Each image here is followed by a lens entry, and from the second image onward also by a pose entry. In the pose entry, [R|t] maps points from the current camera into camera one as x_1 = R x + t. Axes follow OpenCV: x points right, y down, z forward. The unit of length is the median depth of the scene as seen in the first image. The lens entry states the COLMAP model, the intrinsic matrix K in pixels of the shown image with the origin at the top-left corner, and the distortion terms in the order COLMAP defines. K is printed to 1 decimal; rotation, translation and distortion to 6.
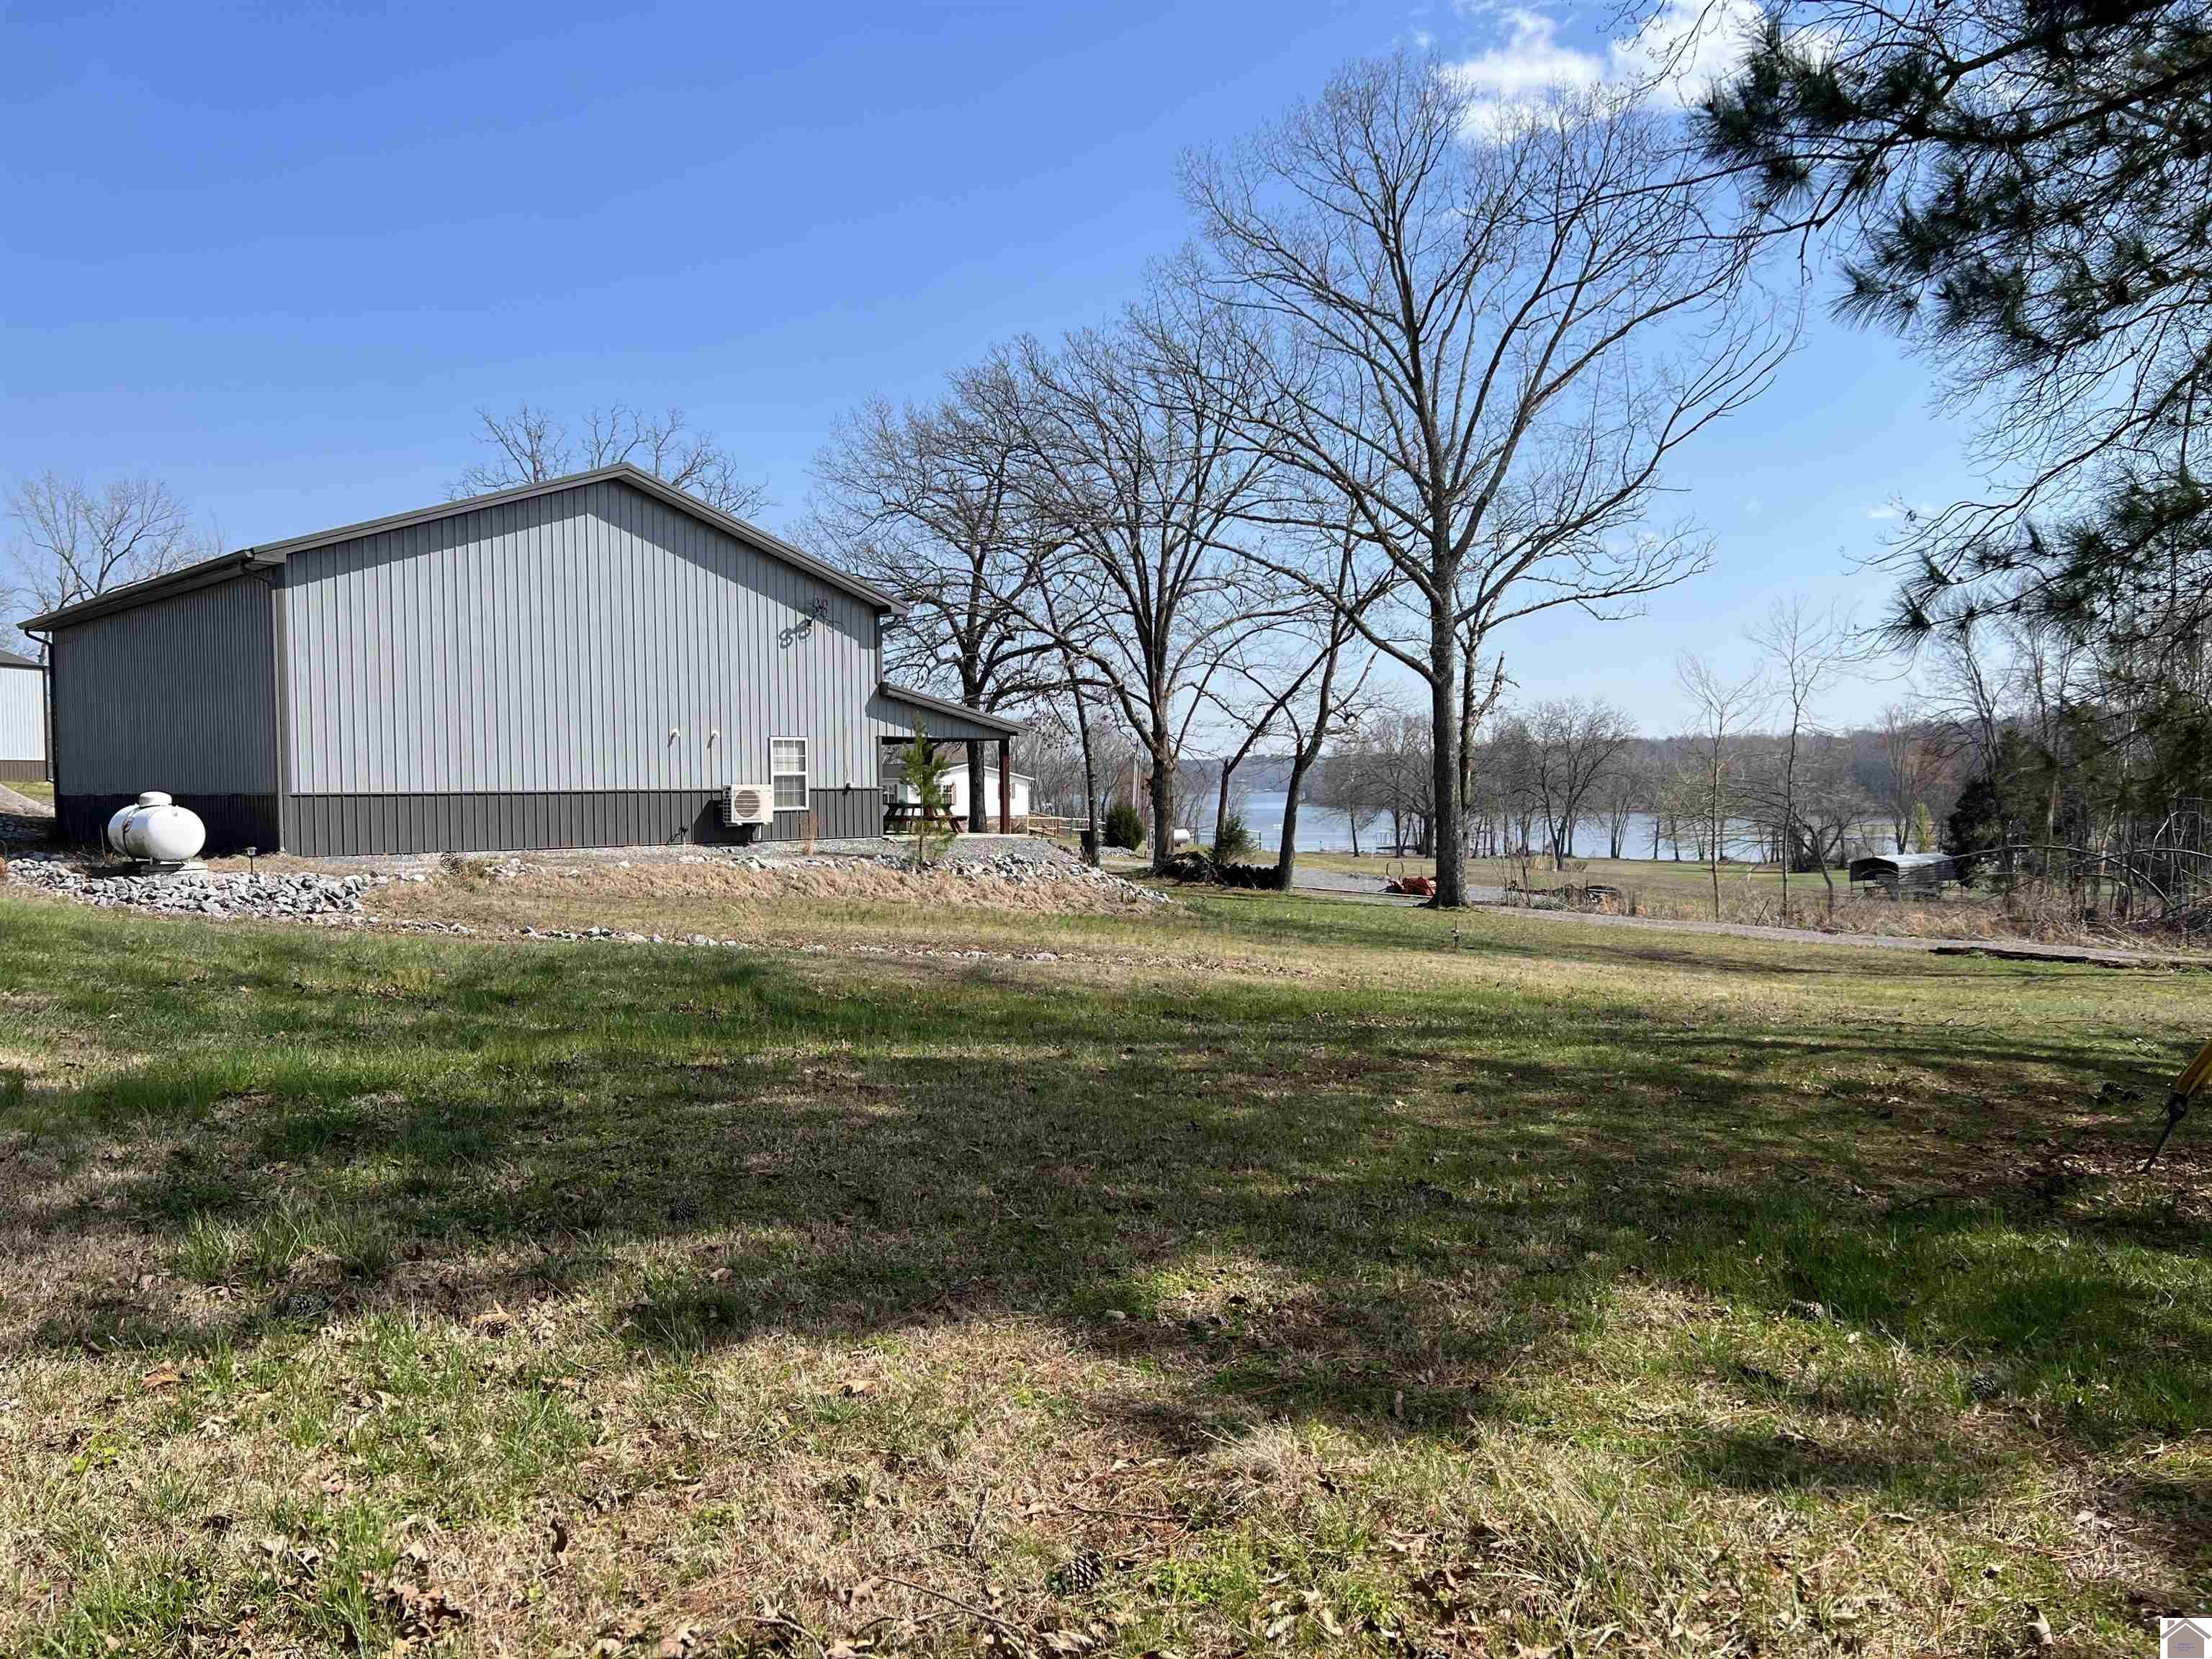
lens RADIAL K [[1700.3, 0, 1090.5], [0, 1700.3, 822.7], [0, 0, 1]] dist [0.042977, -0.045629]
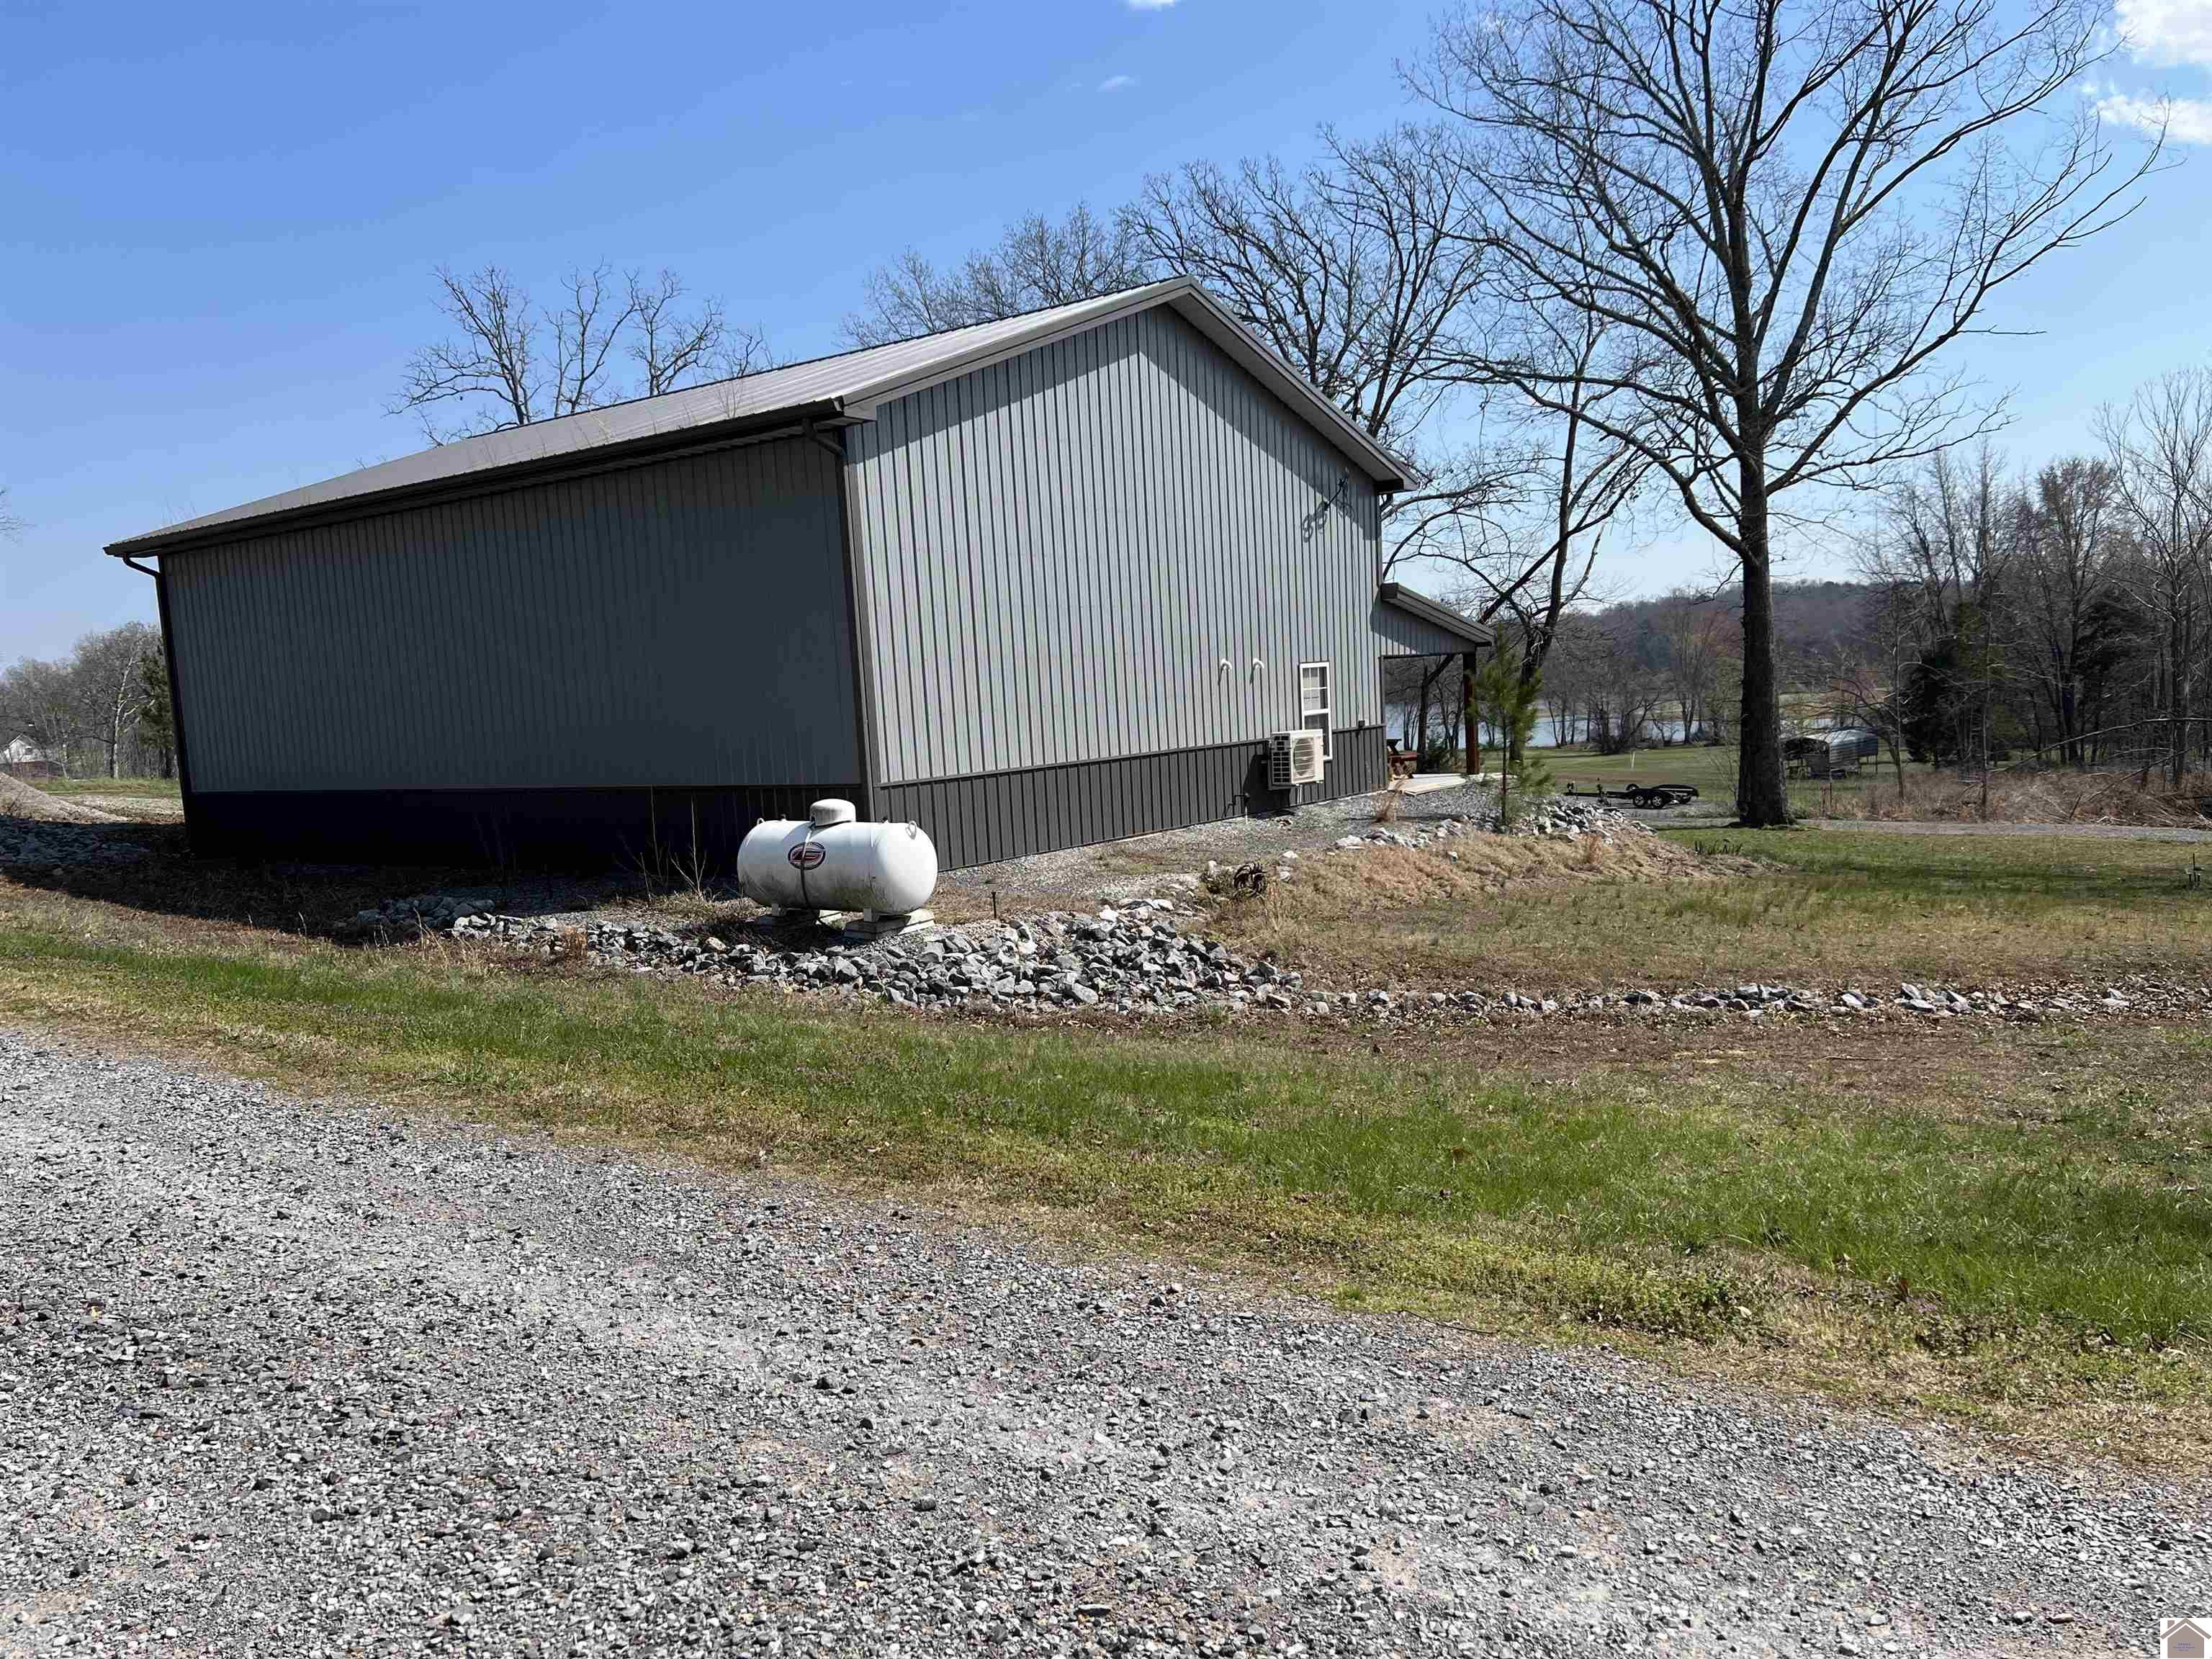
lens RADIAL K [[1700.3, 0, 1050.6], [0, 1700.3, 830.4], [0, 0, 1]] dist [0.042977, -0.045629]
pose [[0.985480, -0.059783, 0.158921, -0.395583], [0.050444, 0.996790, 0.062168, -0.028177], [-0.162127, -0.053248, 0.985332, 0.275285]]
